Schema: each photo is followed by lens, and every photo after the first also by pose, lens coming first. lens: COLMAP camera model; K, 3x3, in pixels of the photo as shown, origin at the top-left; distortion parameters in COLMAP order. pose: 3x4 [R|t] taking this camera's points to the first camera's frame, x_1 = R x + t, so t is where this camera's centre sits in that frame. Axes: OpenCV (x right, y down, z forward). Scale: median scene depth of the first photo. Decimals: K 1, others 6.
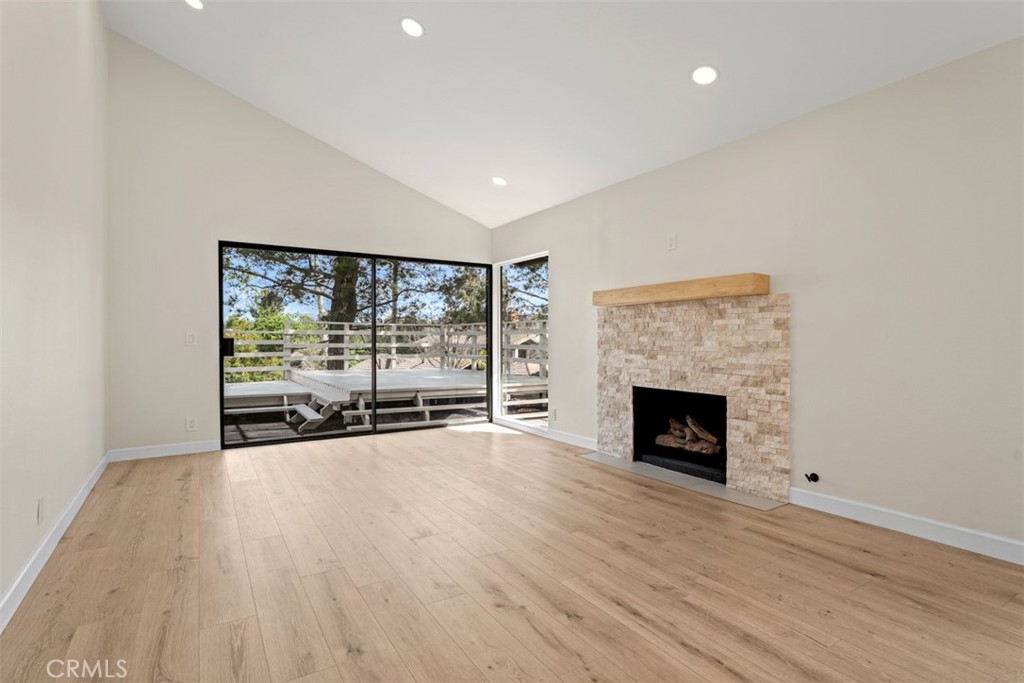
lens RADIAL K [[512.7, 0, 517.1], [0, 512.7, 341.7], [0, 0, 1]] dist [0.006029, -0.000343]
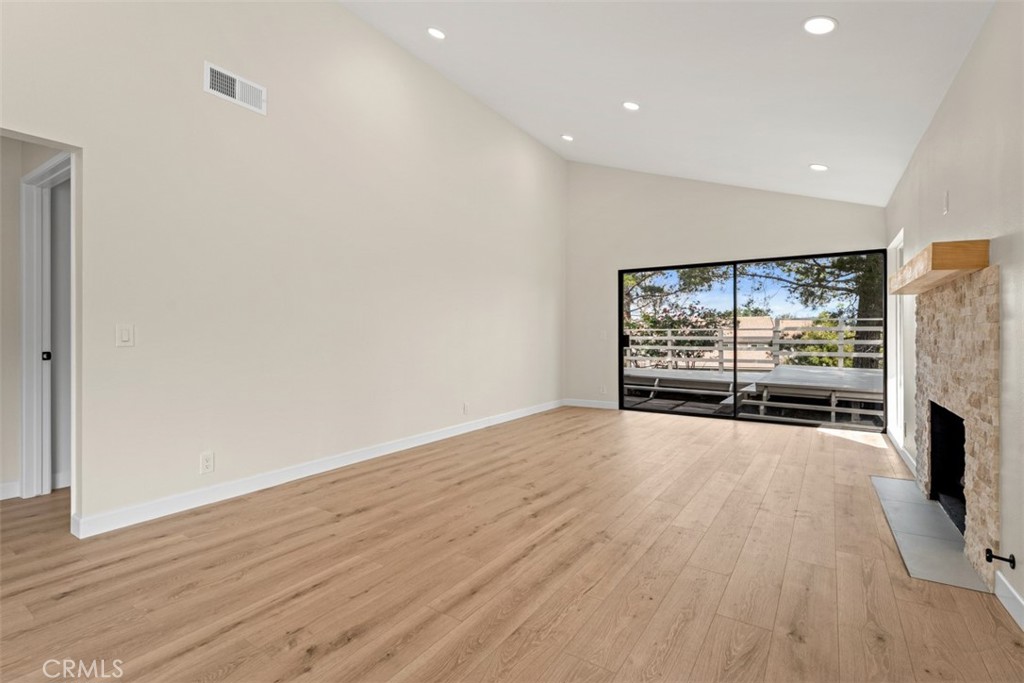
lens RADIAL K [[475.2, 0, 512.0], [0, 475.2, 341.5], [0, 0, 1]] dist [-0.001625, 0.000006]
pose [[0.403993, 0.010868, -0.914697, 0.627973], [-0.005962, 0.999939, 0.009248, 0.000372], [0.914742, 0.001717, 0.404034, 0.165524]]
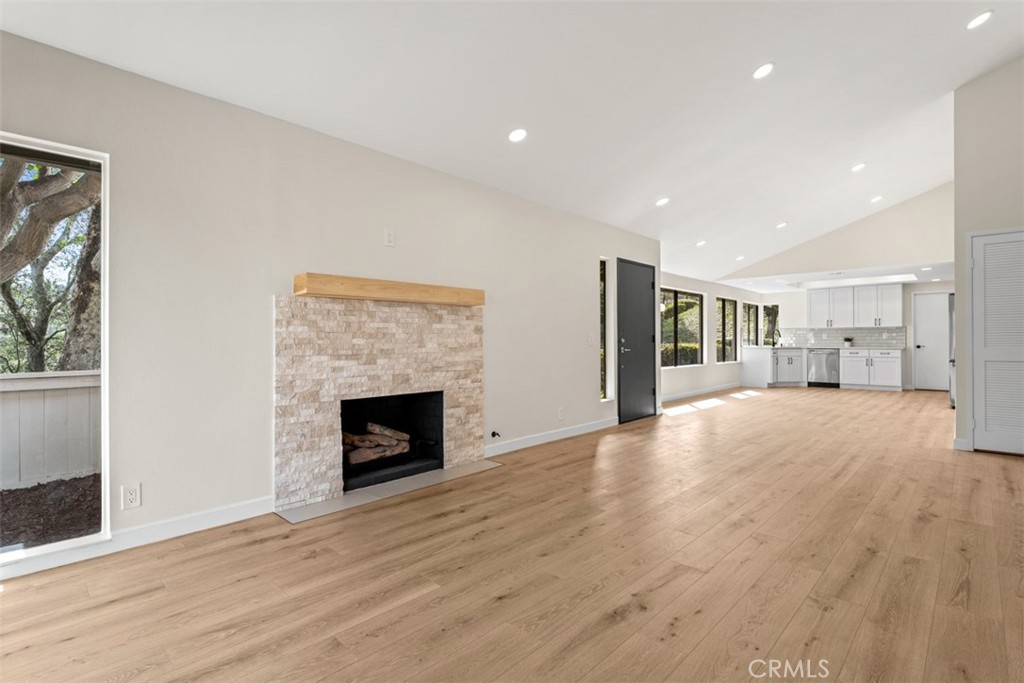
lens RADIAL K [[477.5, 0, 509.3], [0, 477.5, 340.0], [0, 0, 1]] dist [-0.001063, -0.000269]
pose [[-0.232673, 0.003566, 0.972548, -0.570700], [0.008661, 0.999961, -0.001594, -0.003795], [-0.972516, 0.008053, -0.232695, 0.943339]]
